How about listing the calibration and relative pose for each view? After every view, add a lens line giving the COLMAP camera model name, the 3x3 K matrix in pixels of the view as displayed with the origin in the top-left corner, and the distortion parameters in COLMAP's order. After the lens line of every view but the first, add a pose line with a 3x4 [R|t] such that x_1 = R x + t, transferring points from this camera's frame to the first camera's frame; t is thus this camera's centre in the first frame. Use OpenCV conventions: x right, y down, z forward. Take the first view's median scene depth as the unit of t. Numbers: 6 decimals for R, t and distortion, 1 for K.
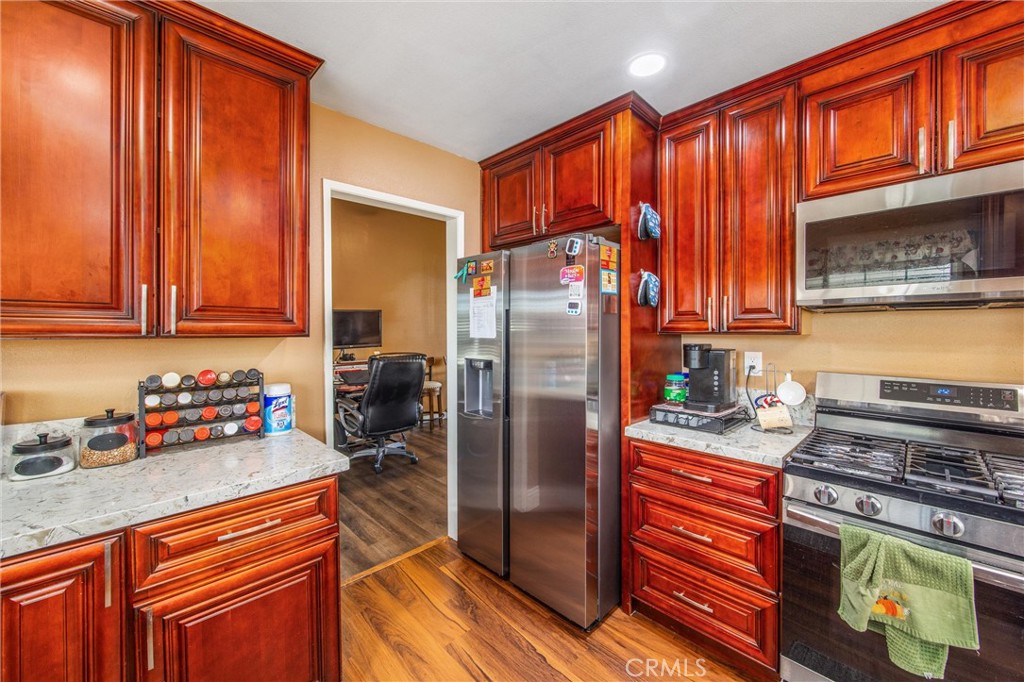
lens RADIAL K [[397.6, 0, 509.5], [0, 397.6, 333.1], [0, 0, 1]] dist [-0.000630, -0.000349]
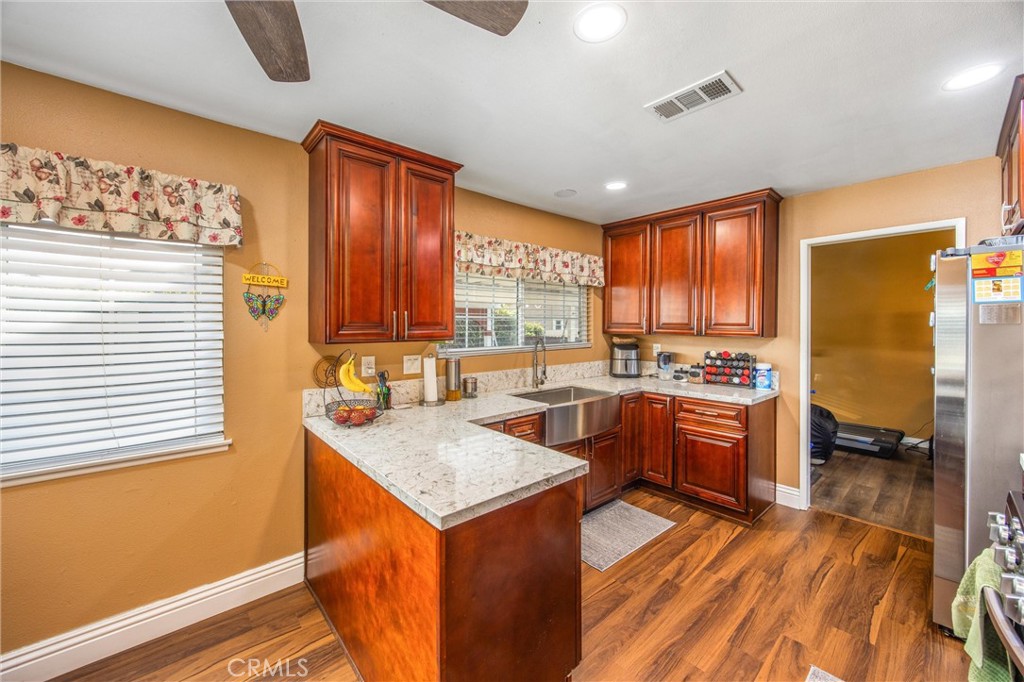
lens RADIAL K [[397.6, 0, 498.4], [0, 397.6, 325.6], [0, 0, 1]] dist [-0.000630, -0.000349]
pose [[-0.074931, 0.000866, -0.997188, 1.252663], [-0.017866, 0.999838, 0.002211, -0.026537], [0.997029, 0.017981, -0.074903, -0.087460]]
